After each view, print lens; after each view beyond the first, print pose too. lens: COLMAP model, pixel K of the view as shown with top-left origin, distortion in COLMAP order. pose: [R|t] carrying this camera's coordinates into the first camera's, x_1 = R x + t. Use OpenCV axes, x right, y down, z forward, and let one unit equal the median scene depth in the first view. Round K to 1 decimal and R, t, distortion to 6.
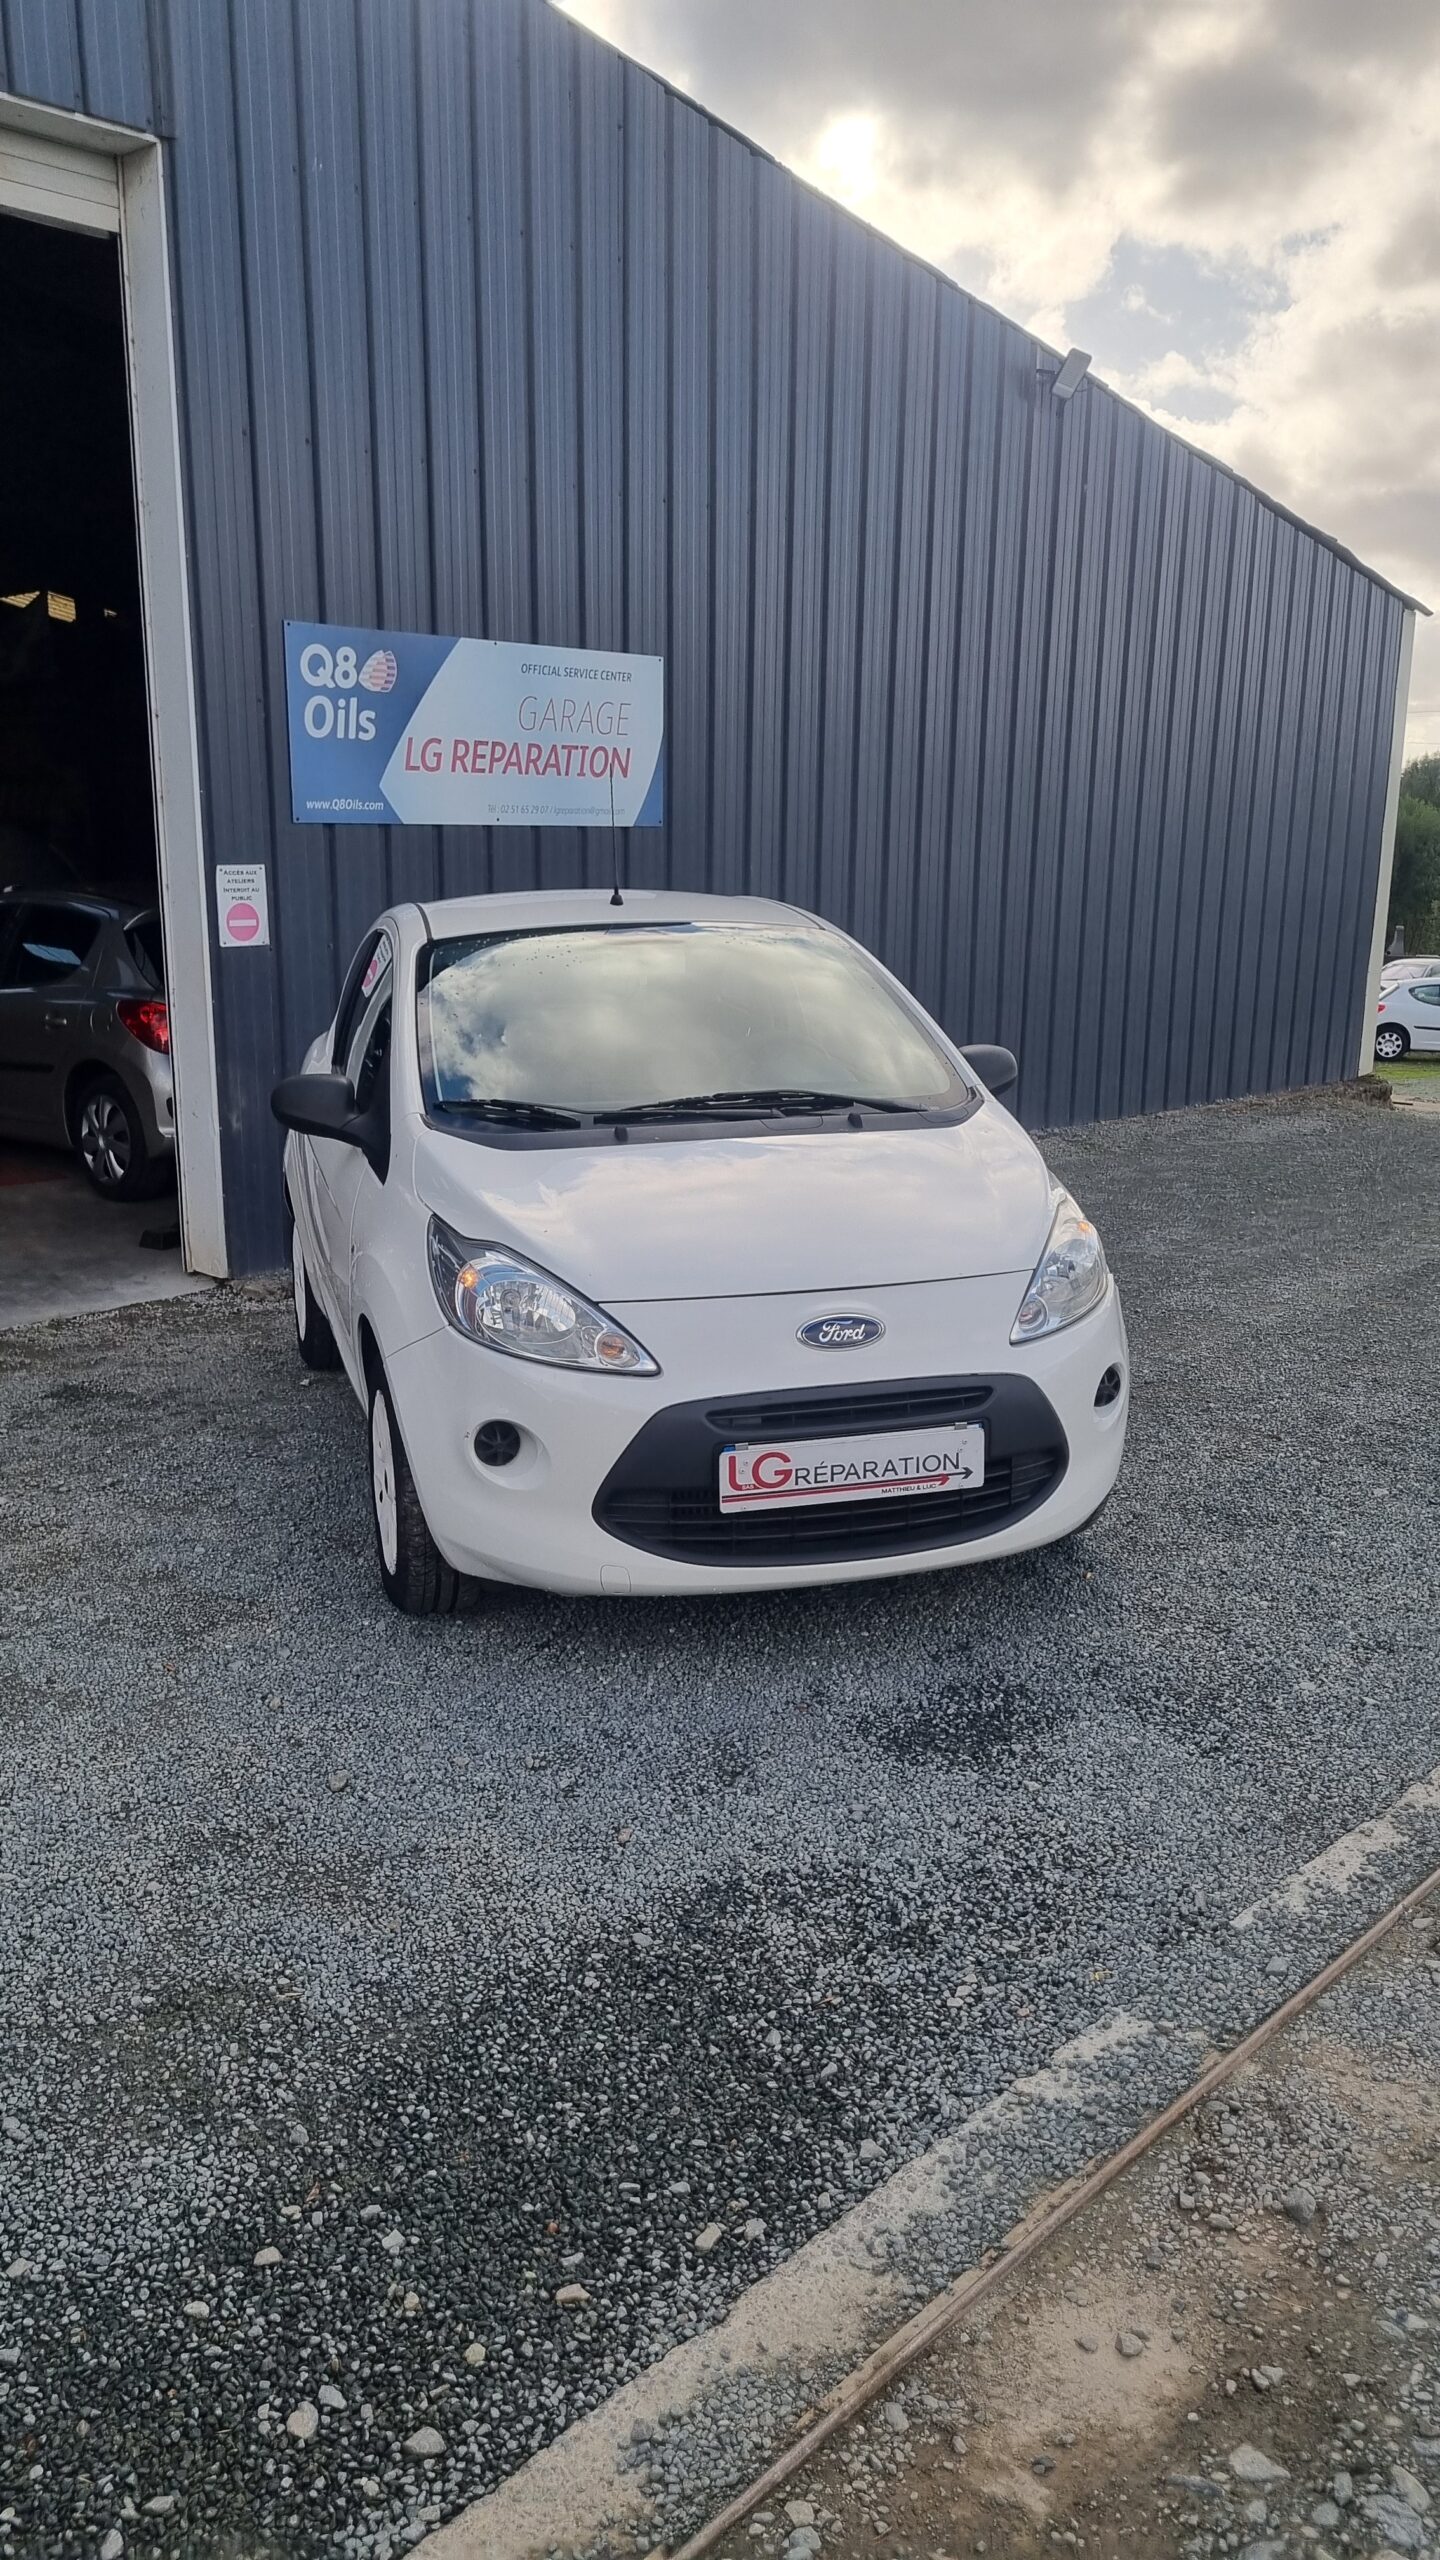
lens RADIAL K [[1857.7, 0, 720.0], [0, 1857.7, 1280.0], [0, 0, 1]] dist [0.040805, -0.051026]
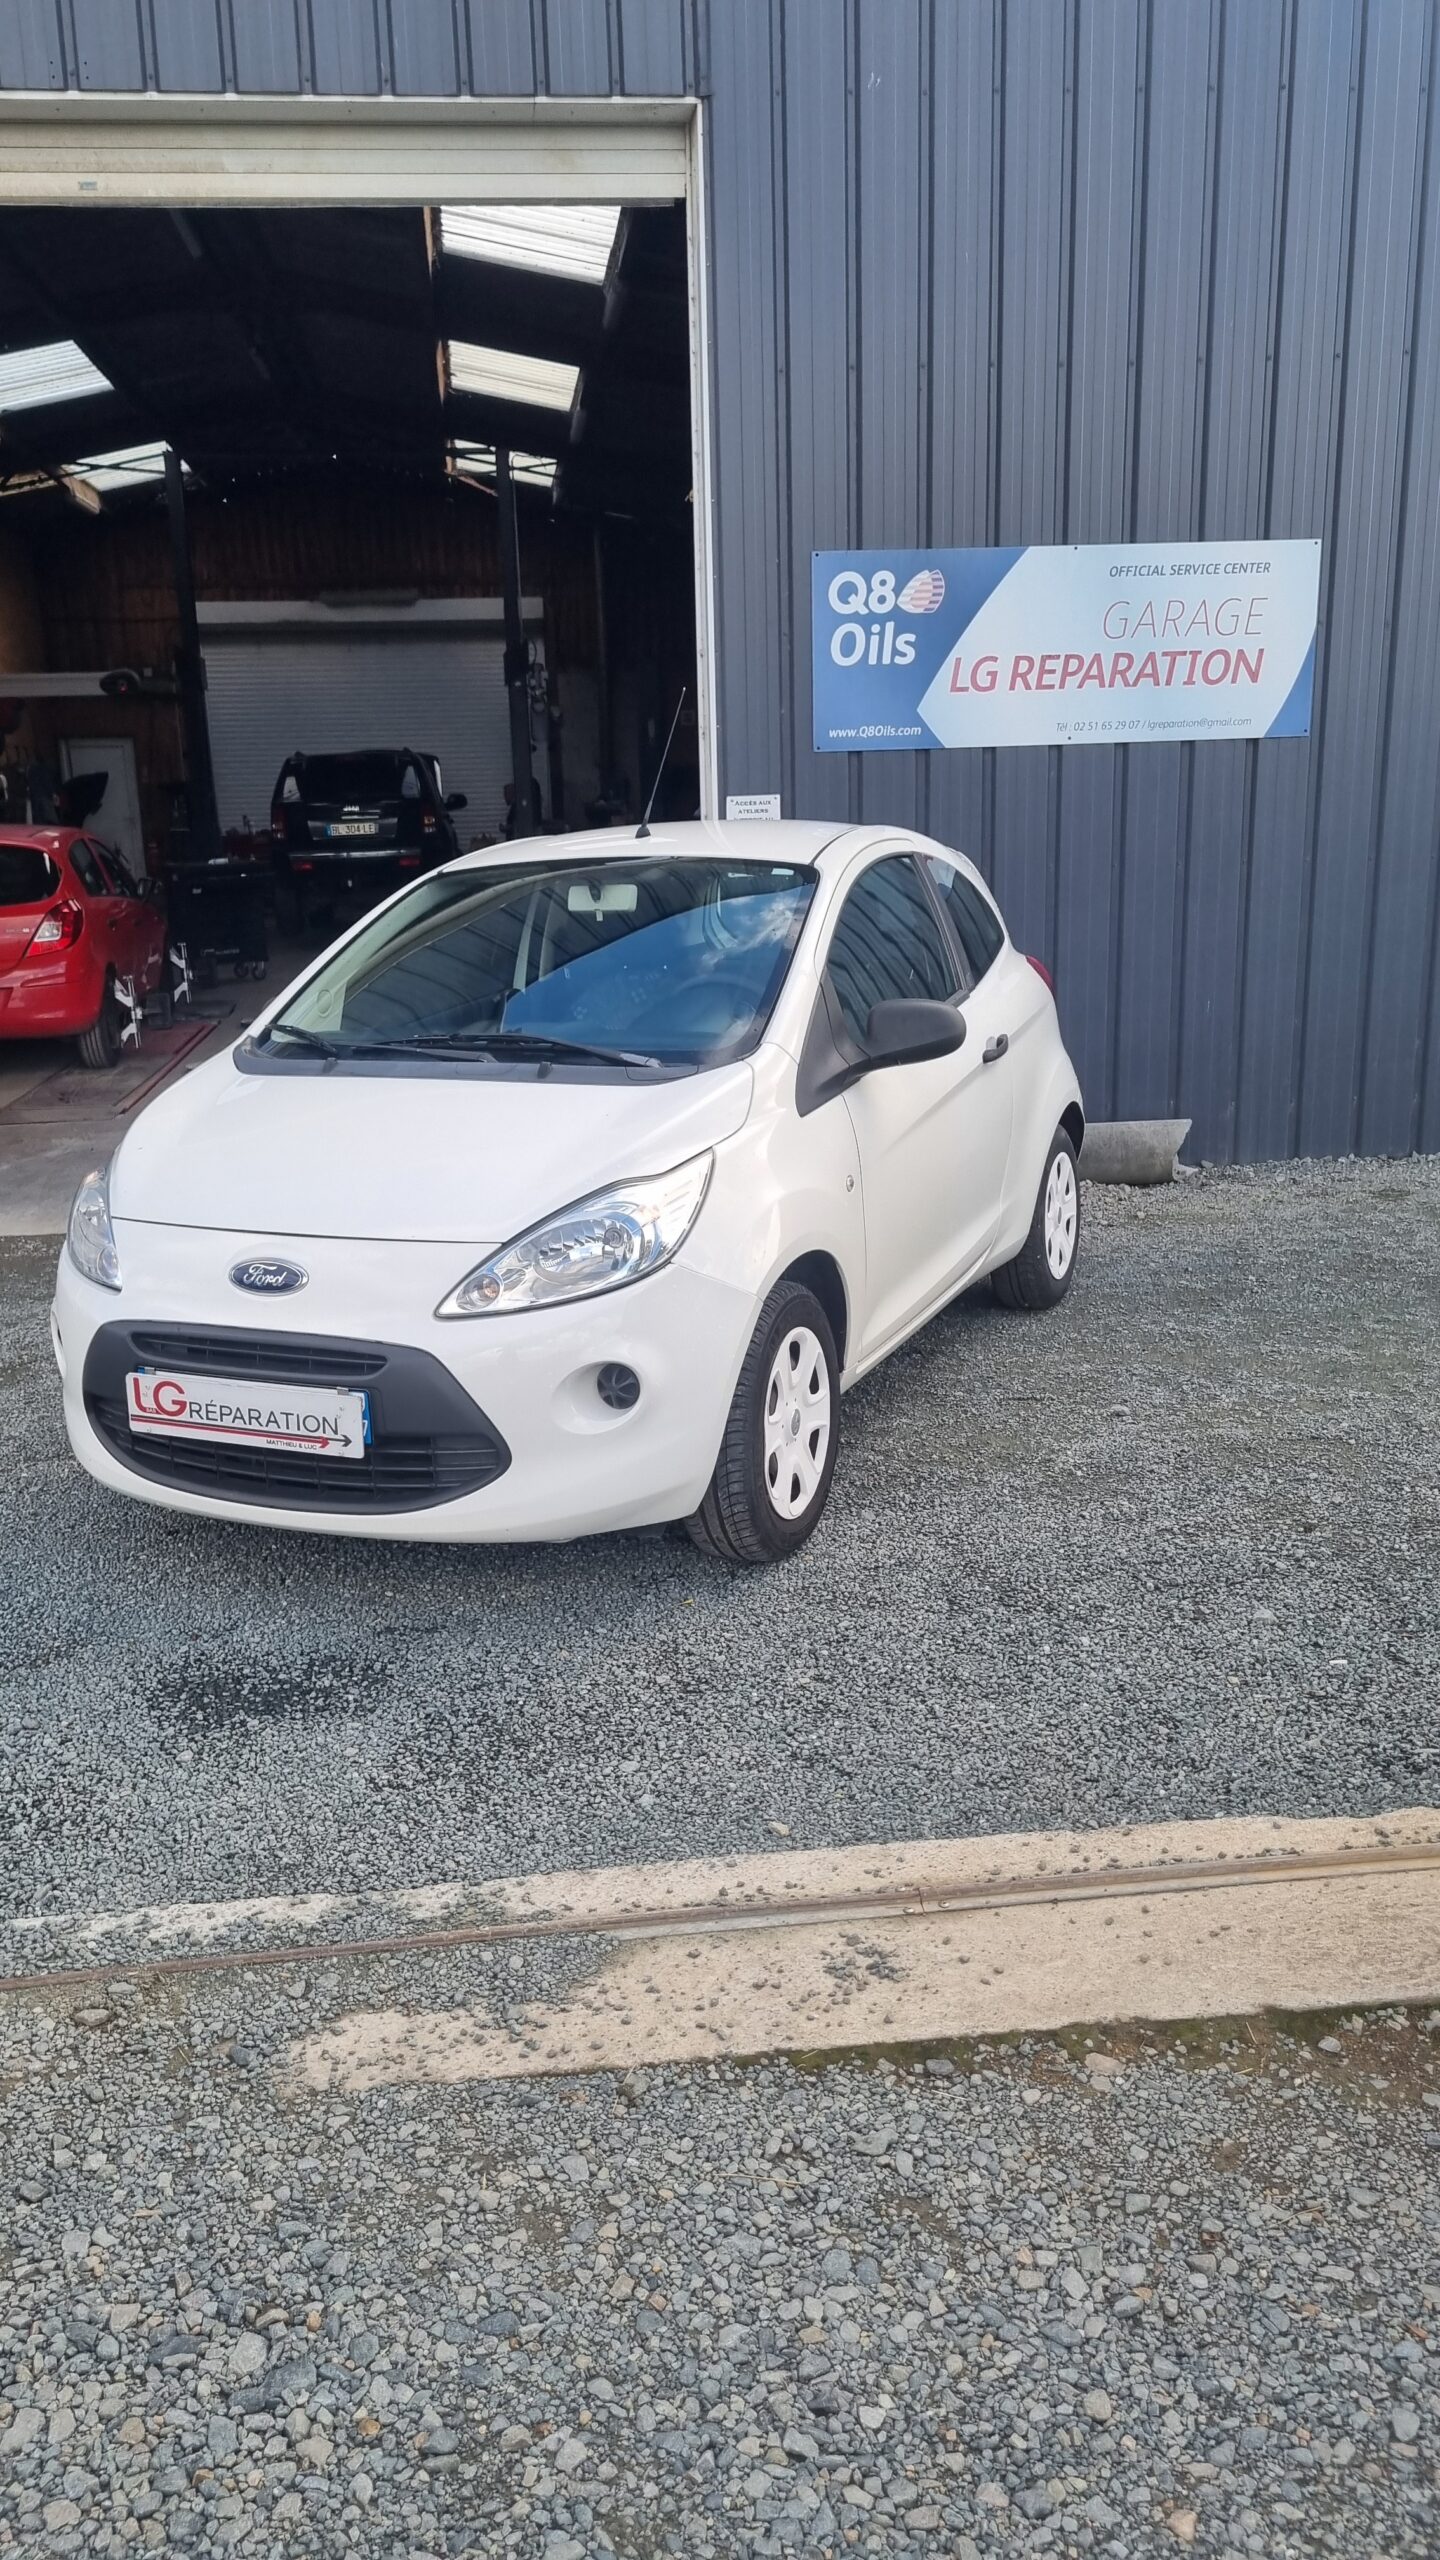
lens RADIAL K [[1872.8, 0, 720.0], [0, 1872.8, 1280.0], [0, 0, 1]] dist [0.005516, 0.000015]
pose [[0.778098, 0.136240, -0.613191, 0.396419], [-0.111893, 0.990645, 0.078119, -0.034305], [0.618097, 0.007827, 0.786063, 0.168039]]
